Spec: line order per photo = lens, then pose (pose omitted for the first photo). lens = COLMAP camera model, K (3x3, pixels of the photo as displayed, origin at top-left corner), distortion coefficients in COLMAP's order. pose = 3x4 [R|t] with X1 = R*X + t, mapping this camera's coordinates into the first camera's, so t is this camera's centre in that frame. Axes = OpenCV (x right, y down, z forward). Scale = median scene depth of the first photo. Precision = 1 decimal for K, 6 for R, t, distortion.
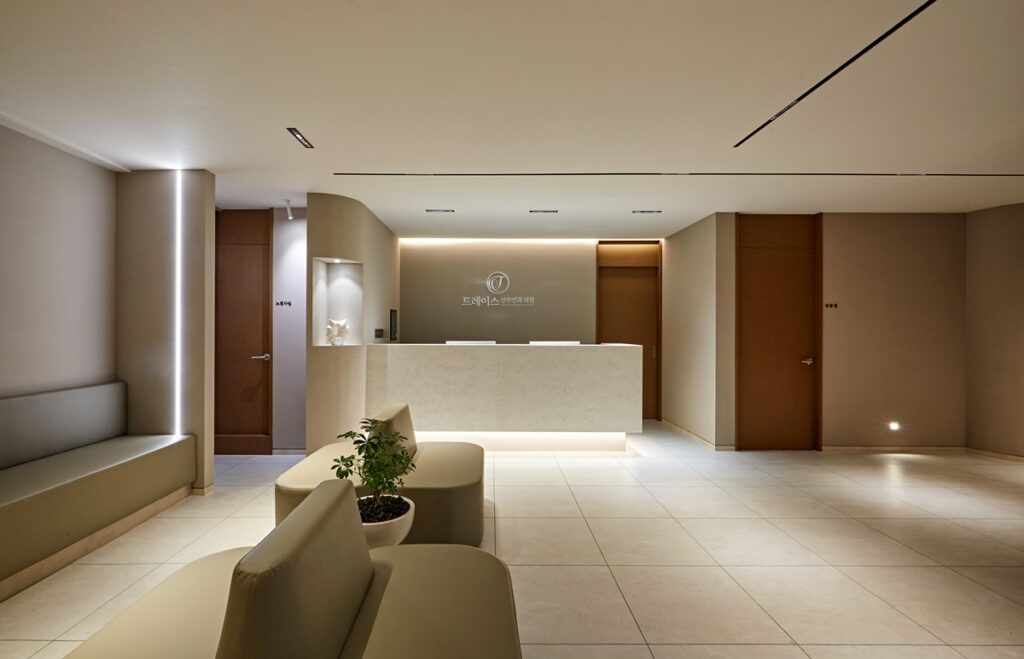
lens RADIAL K [[444.3, 0, 484.1], [0, 444.3, 327.9], [0, 0, 1]] dist [-0.003067, 0.000009]
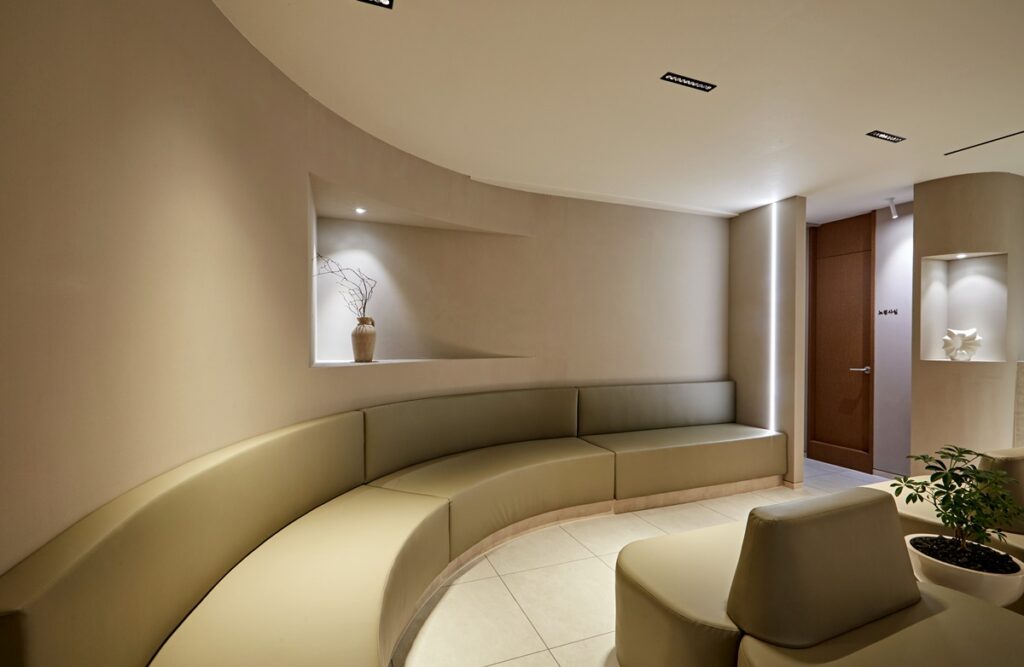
lens RADIAL K [[444.3, 0, 515.9], [0, 444.3, 341.3], [0, 0, 1]] dist [-0.003067, 0.000009]
pose [[0.378292, 0.005100, -0.925672, 0.105611], [0.000463, 0.999984, 0.005698, -0.000874], [0.925686, -0.002584, 0.378283, -0.051308]]
